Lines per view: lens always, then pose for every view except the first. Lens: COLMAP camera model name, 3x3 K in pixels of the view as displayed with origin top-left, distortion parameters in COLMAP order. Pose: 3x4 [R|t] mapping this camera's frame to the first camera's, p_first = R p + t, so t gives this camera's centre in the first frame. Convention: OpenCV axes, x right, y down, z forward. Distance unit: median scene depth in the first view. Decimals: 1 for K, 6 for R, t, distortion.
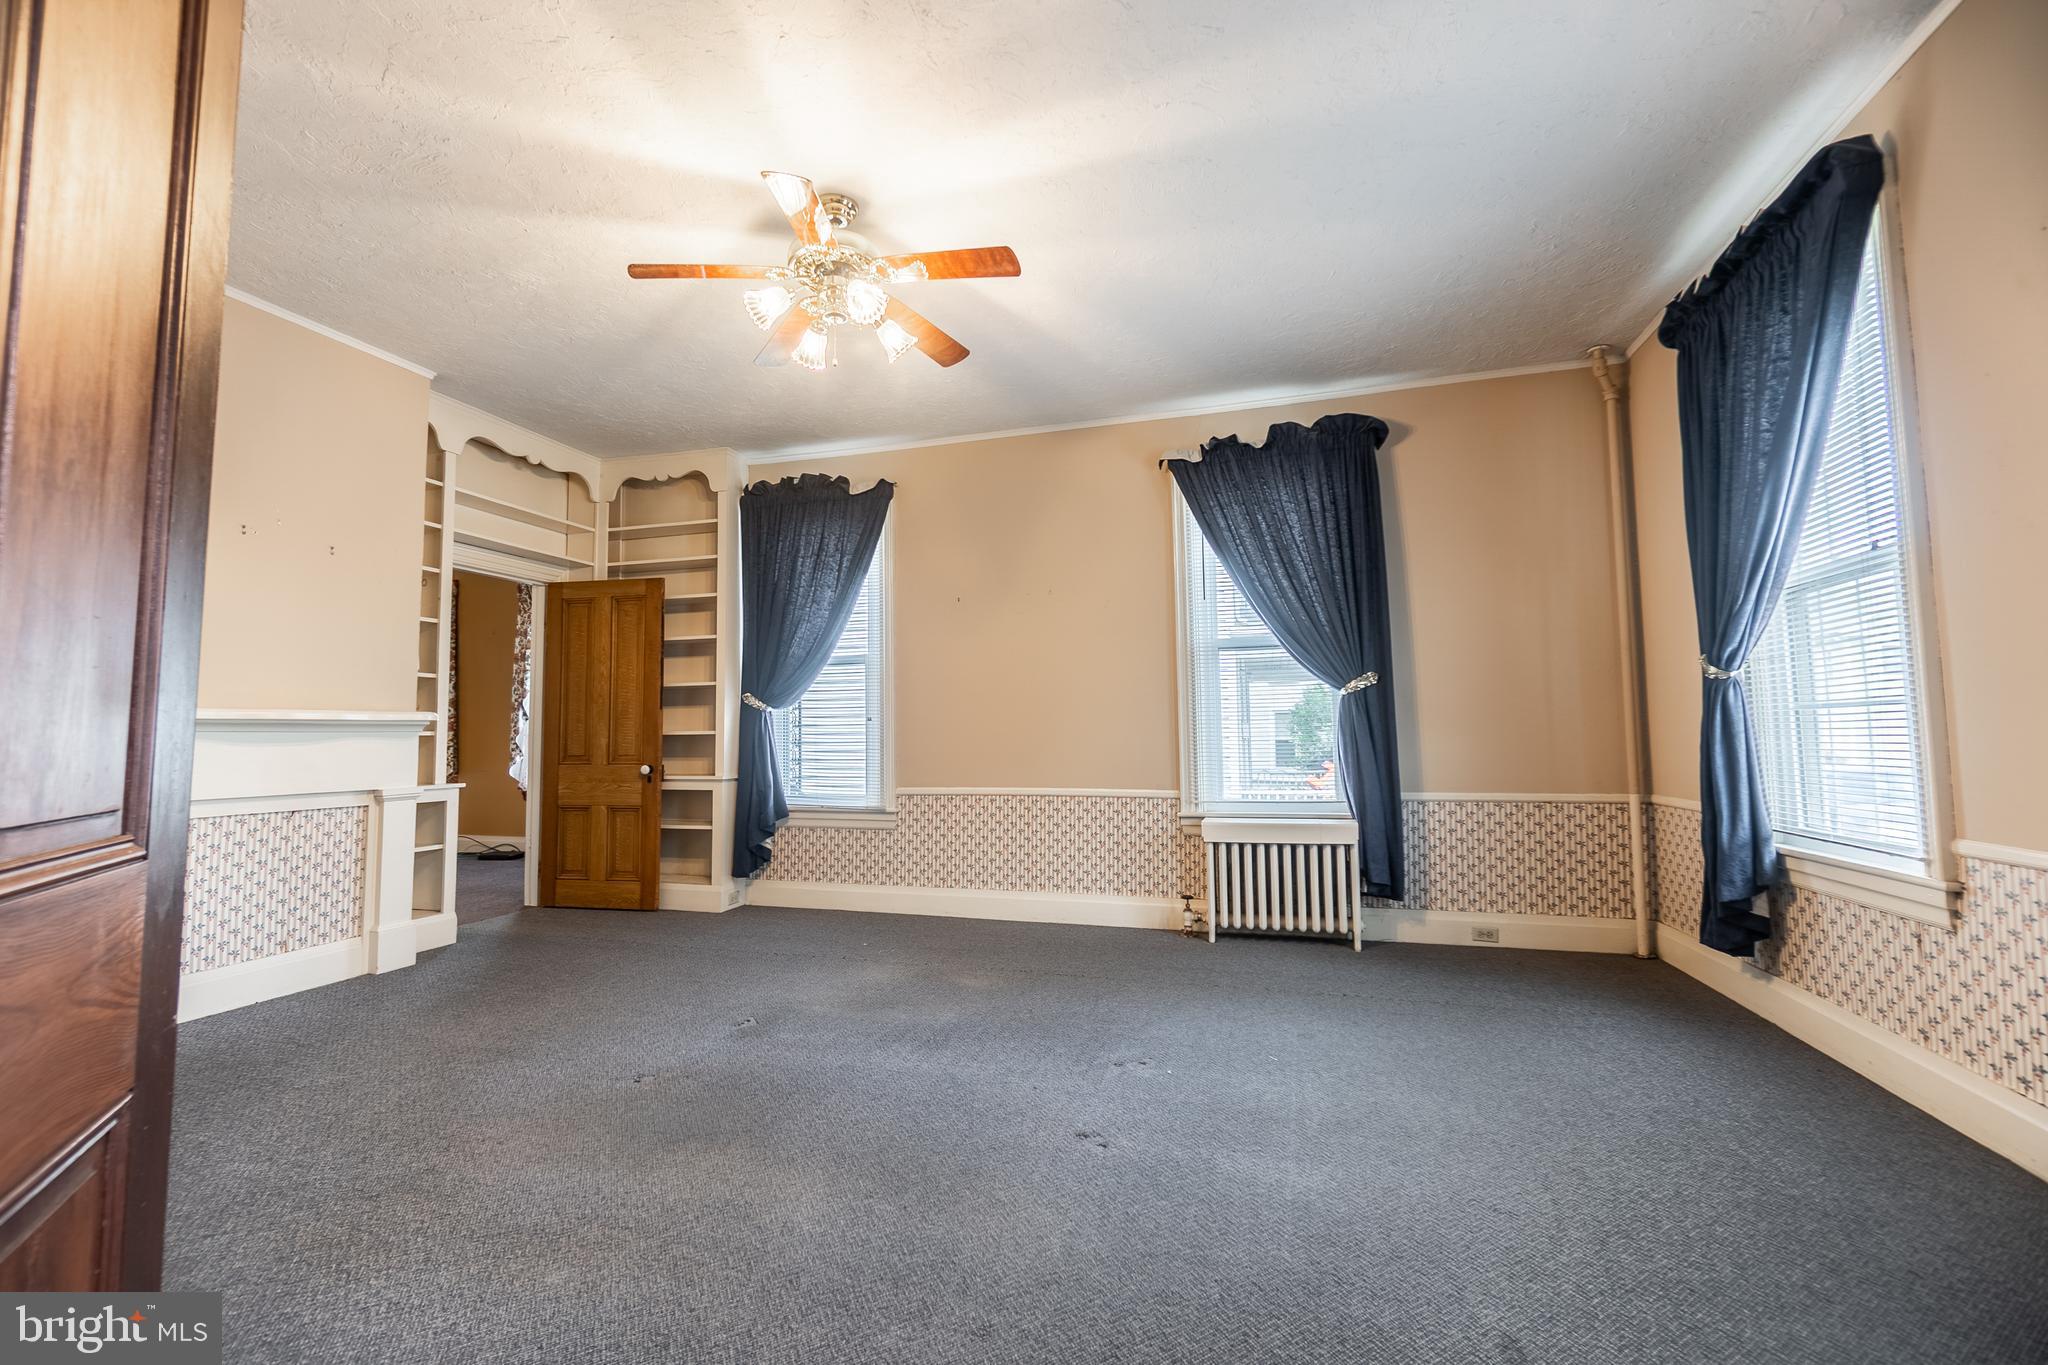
lens RADIAL K [[903.0, 0, 1006.1], [0, 903.0, 670.5], [0, 0, 1]] dist [-0.005738, 0.001536]
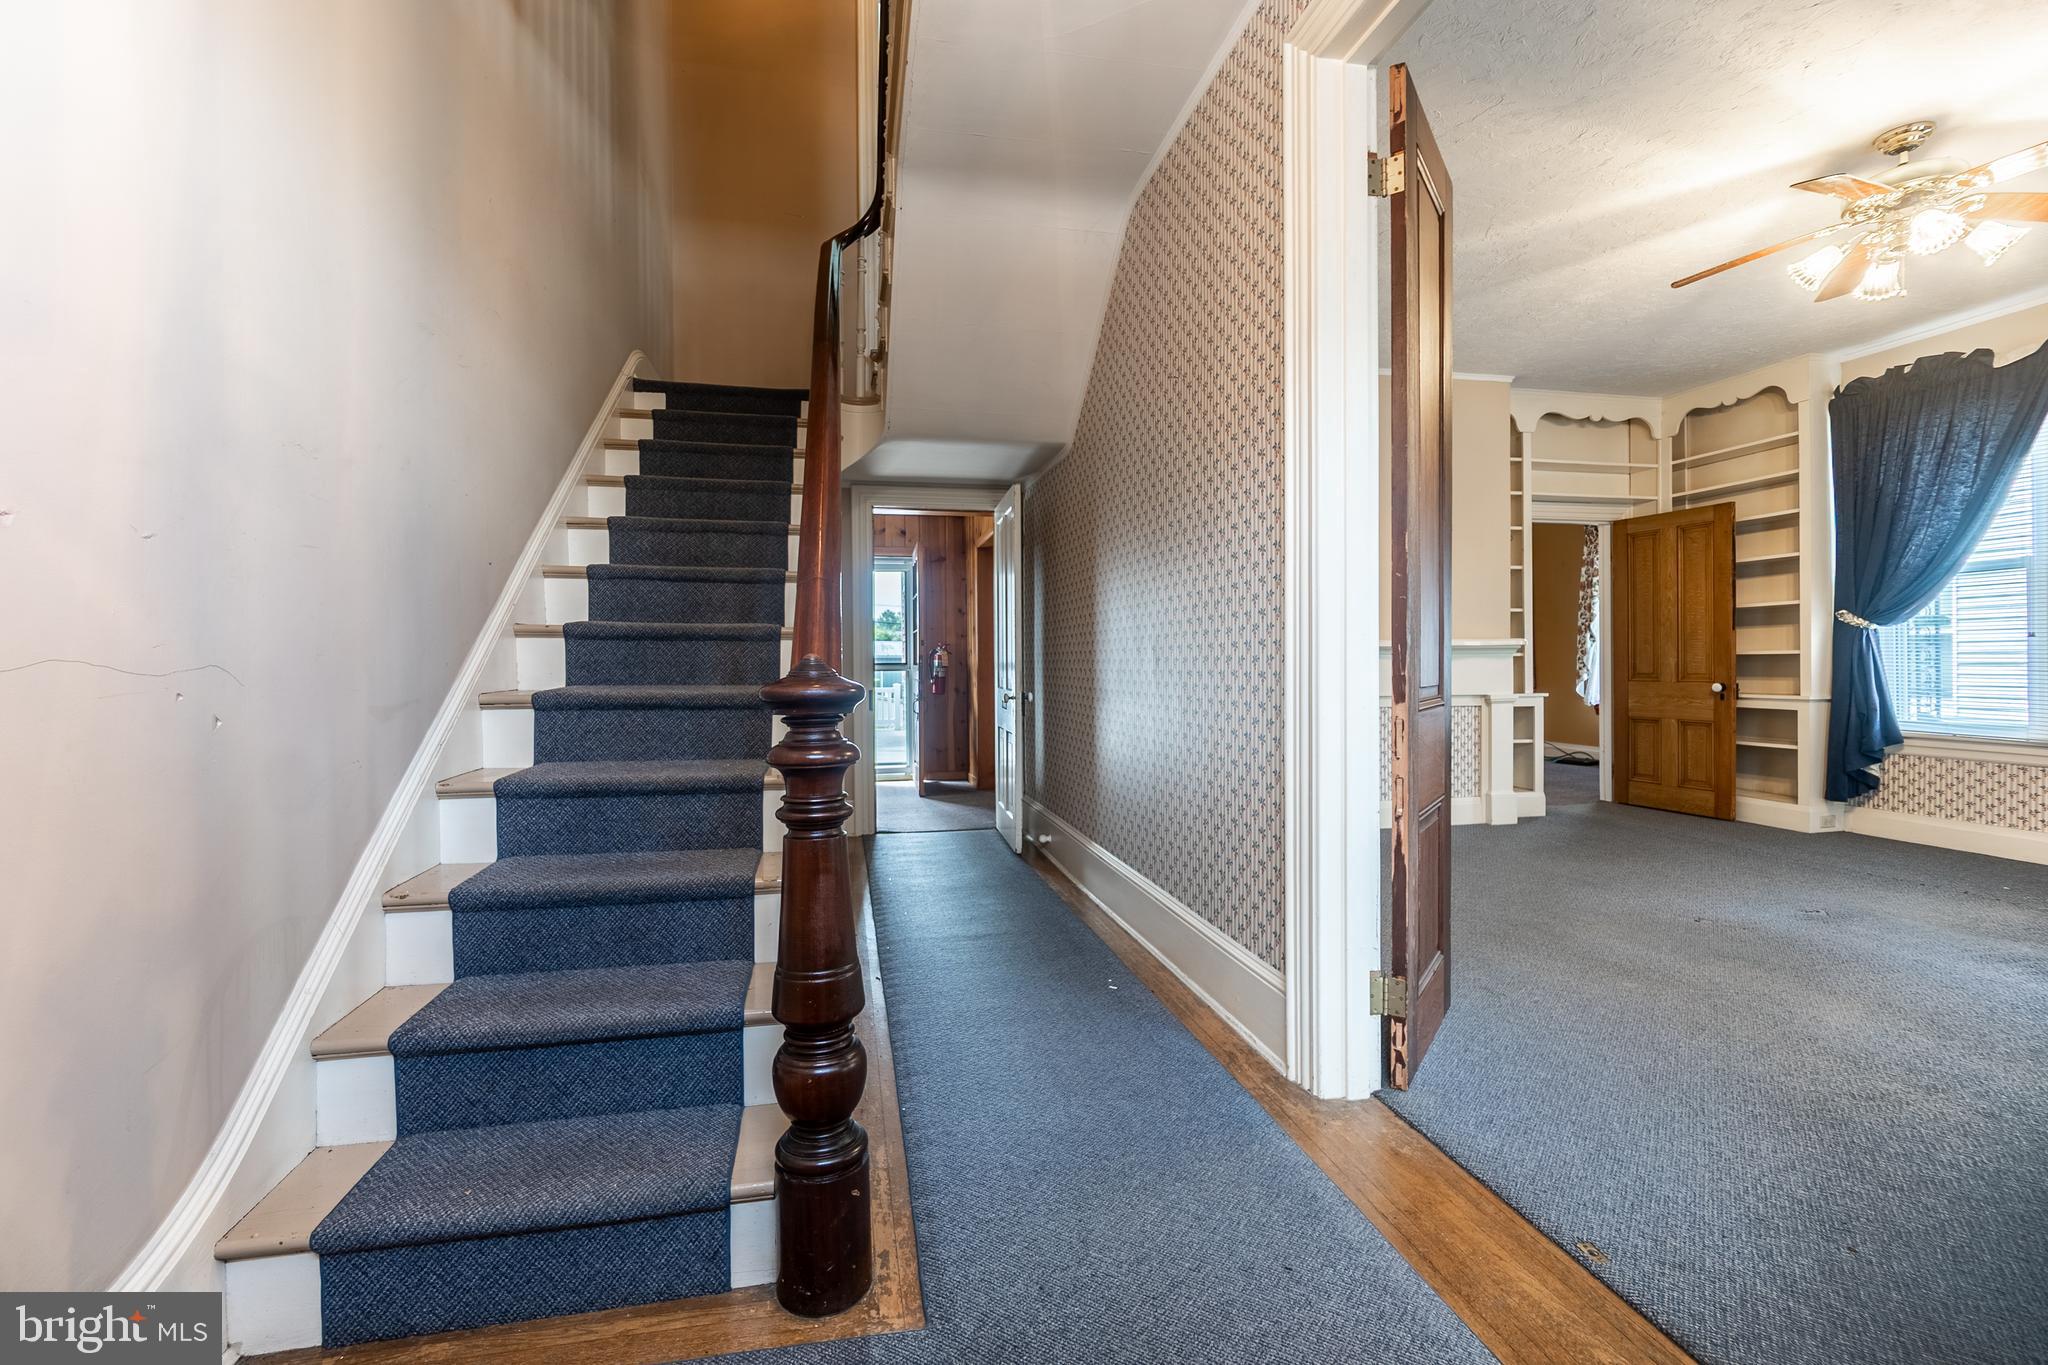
lens RADIAL K [[903.0, 0, 1008.5], [0, 903.0, 673.1], [0, 0, 1]] dist [-0.005738, 0.001536]
pose [[0.484712, 0.012910, -0.874578, 0.118061], [0.066784, 0.996426, 0.051722, -0.016814], [0.872120, -0.083479, 0.482118, -0.227957]]
